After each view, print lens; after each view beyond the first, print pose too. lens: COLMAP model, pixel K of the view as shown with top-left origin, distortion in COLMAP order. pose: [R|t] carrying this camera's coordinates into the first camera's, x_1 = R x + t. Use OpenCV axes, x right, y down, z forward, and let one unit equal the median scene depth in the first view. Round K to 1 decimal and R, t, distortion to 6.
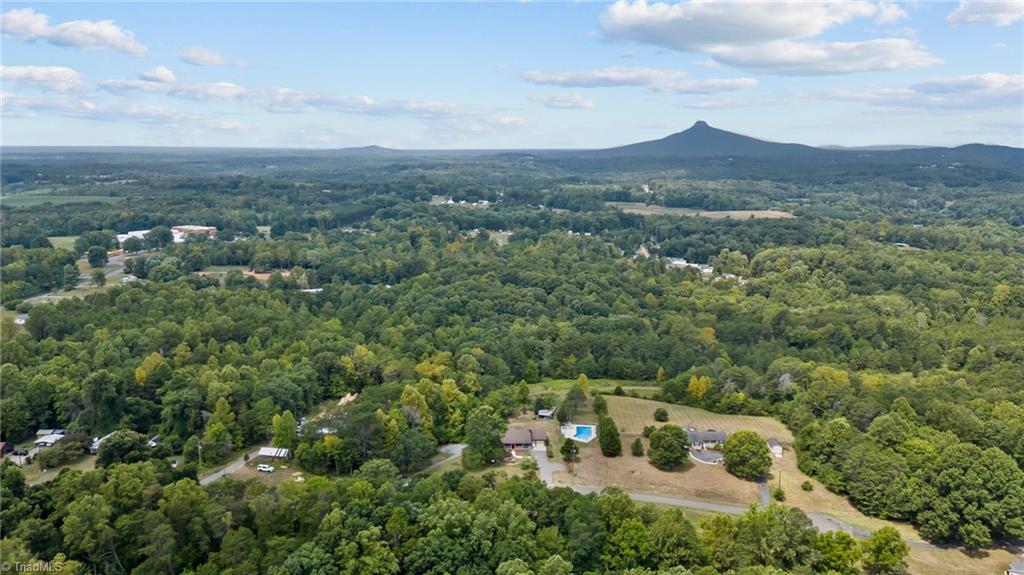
lens RADIAL K [[746.5, 0, 512.0], [0, 746.5, 287.5], [0, 0, 1]] dist [0.079536, -0.103397]
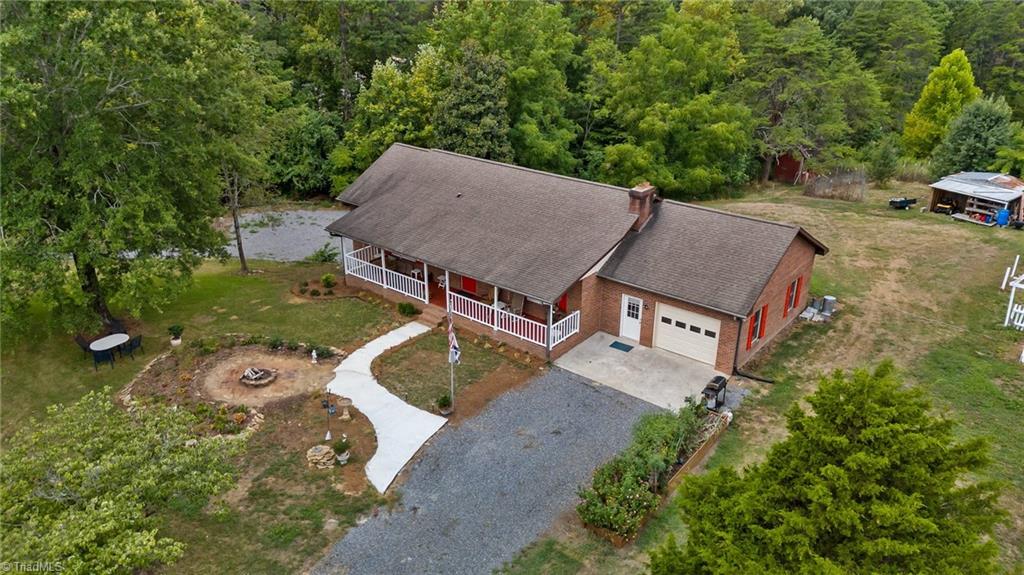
lens RADIAL K [[746.5, 0, 512.0], [0, 746.5, 287.5], [0, 0, 1]] dist [0.079536, -0.103397]
pose [[0.750188, 0.260353, -0.607810, 0.065725], [-0.120044, 0.957571, 0.262008, 0.141783], [0.650236, -0.123591, 0.749612, 0.726134]]
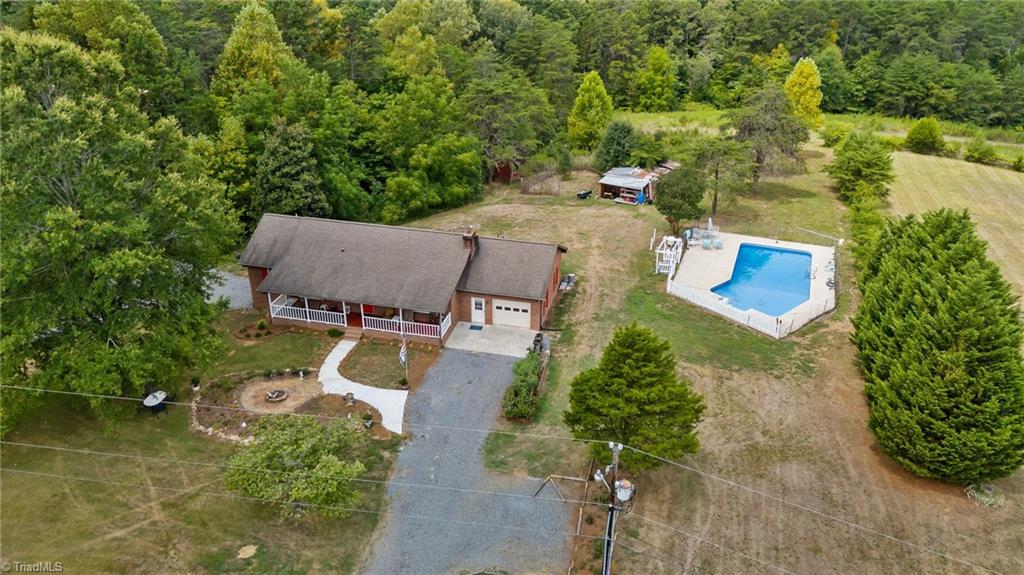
lens RADIAL K [[746.5, 0, 512.0], [0, 746.5, 287.5], [0, 0, 1]] dist [0.079536, -0.103397]
pose [[0.961723, 0.123249, -0.244742, 0.066465], [-0.051319, 0.958350, 0.280949, 0.119669], [0.269175, -0.257635, 0.927992, 0.664439]]
